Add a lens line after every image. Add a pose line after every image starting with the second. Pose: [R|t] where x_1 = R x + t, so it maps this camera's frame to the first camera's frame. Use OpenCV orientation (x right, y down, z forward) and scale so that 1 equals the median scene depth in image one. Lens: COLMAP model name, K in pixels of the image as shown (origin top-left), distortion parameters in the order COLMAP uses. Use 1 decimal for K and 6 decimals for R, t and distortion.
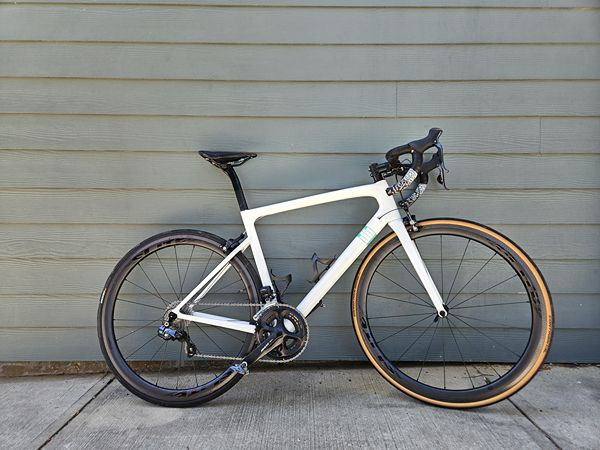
lens RADIAL K [[397.3, 0, 300.6], [0, 397.3, 233.0], [0, 0, 1]] dist [0.036993, -0.000039]
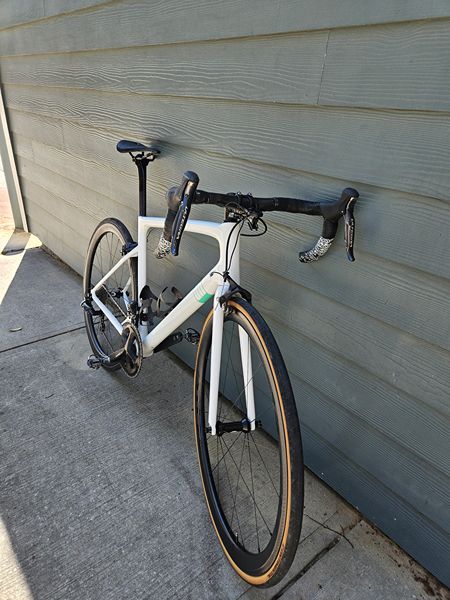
lens RADIAL K [[402.8, 0, 225.0], [0, 402.8, 300.0], [0, 0, 1]] dist [0.037593, -0.001687]
pose [[0.631119, 0.375187, -0.678914, 0.719536], [-0.099011, 0.907048, 0.409219, -0.293935], [0.769341, -0.191046, 0.609603, 0.562576]]
